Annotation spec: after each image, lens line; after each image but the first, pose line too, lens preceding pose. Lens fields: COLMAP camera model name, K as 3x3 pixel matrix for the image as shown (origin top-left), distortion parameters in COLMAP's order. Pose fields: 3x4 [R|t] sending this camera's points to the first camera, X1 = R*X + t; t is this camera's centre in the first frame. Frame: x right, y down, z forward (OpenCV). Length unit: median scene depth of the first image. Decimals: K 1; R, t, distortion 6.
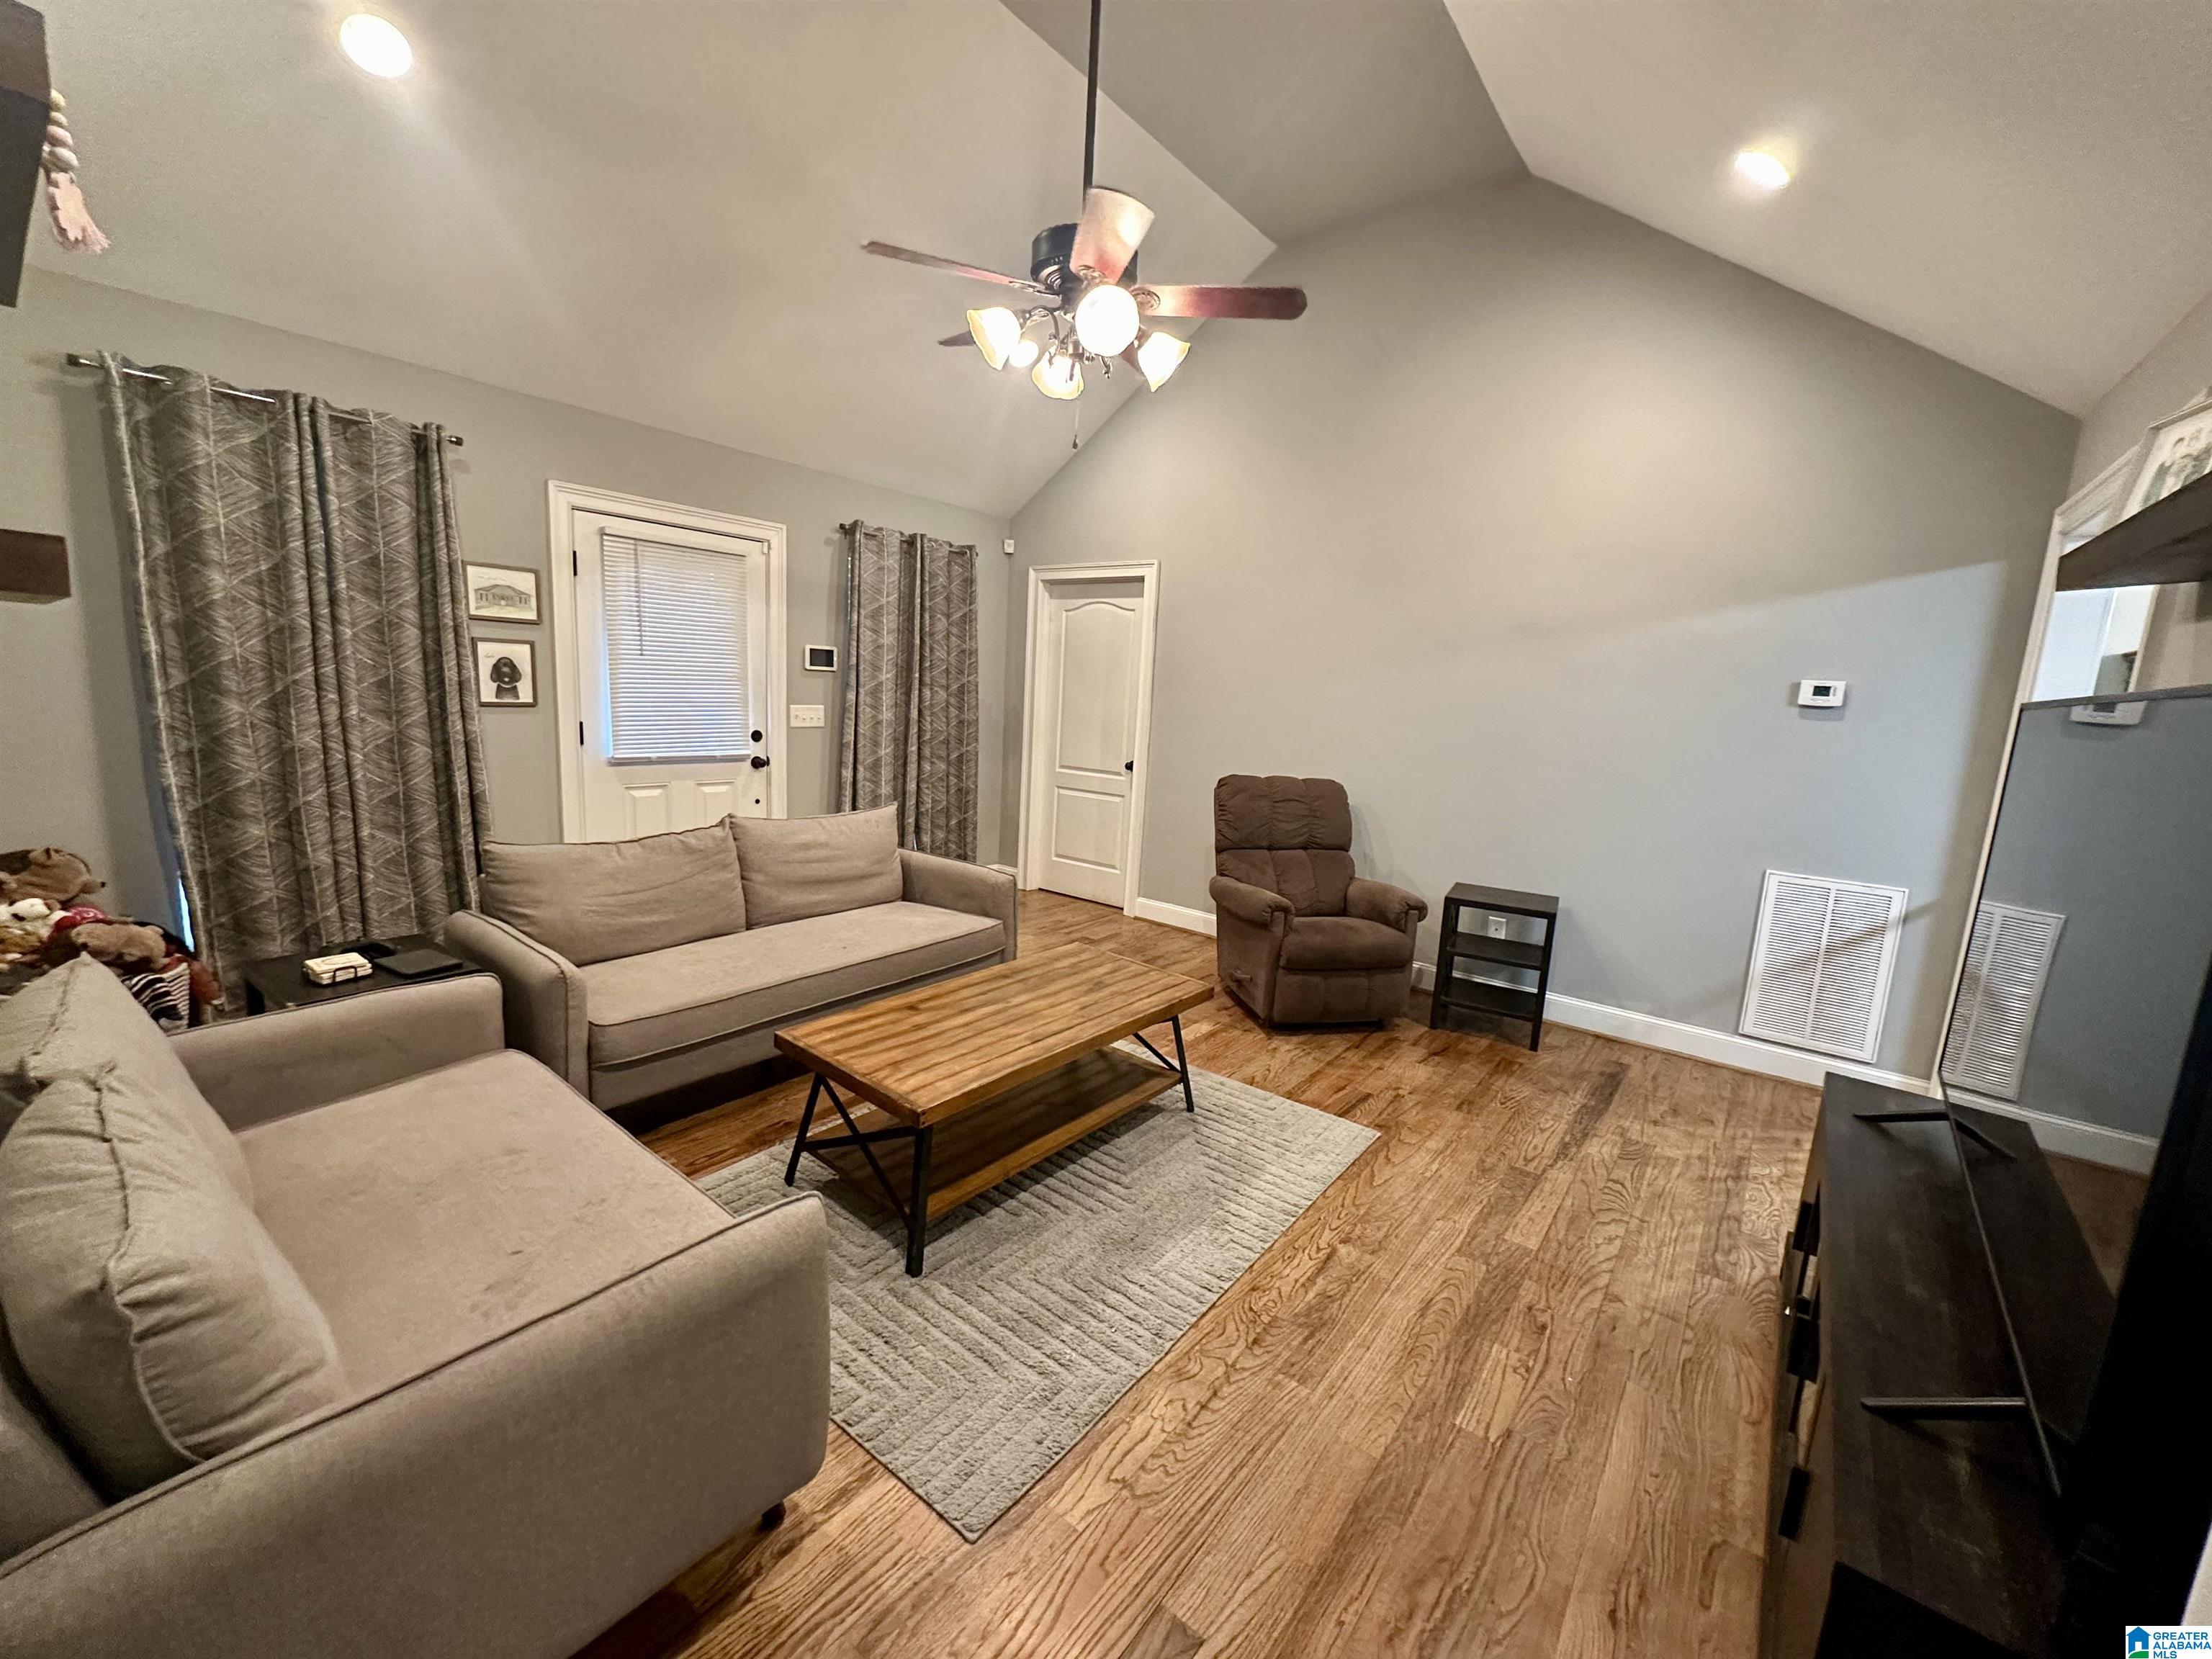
lens RADIAL K [[887.8, 0, 1106.0], [0, 887.8, 829.5], [0, 0, 1]] dist [-0.000512, -0.000099]
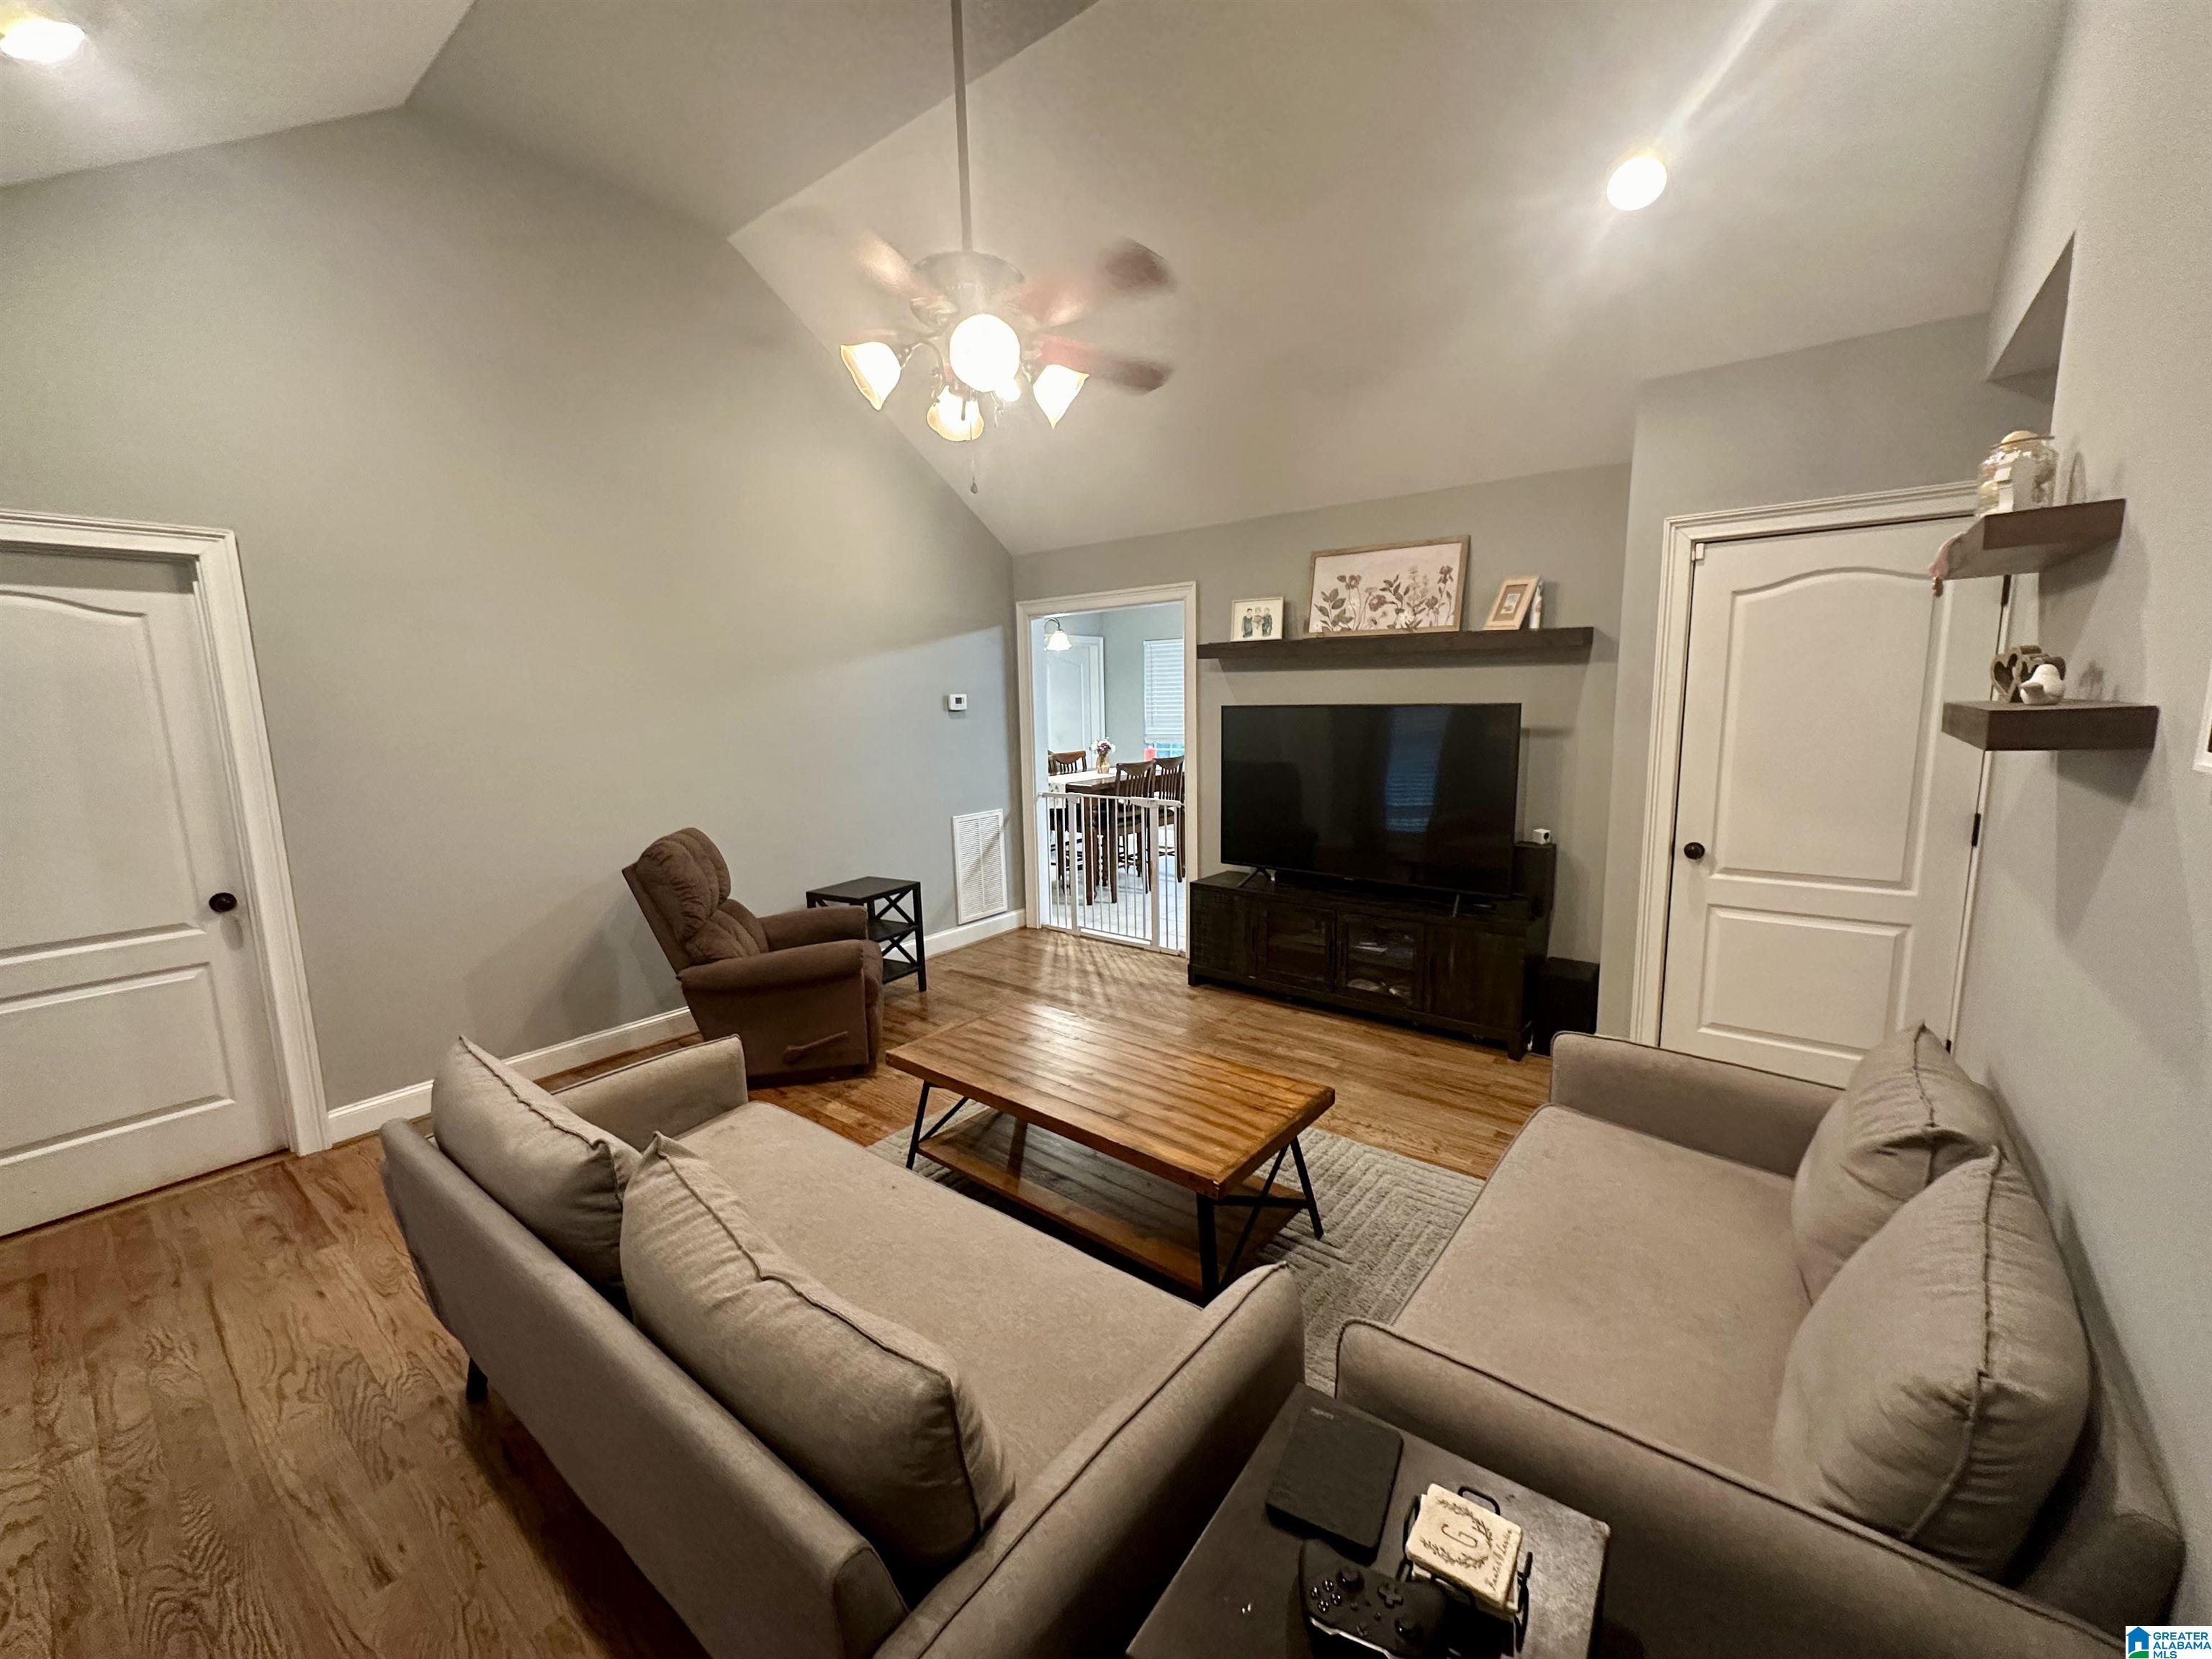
lens RADIAL K [[887.8, 0, 1106.0], [0, 887.8, 829.5], [0, 0, 1]] dist [-0.000512, -0.000099]
pose [[-0.003183, -0.206679, 0.978404, -0.940865], [0.183906, 0.961599, 0.203727, -0.242238], [-0.982939, 0.180583, 0.034949, 0.833454]]
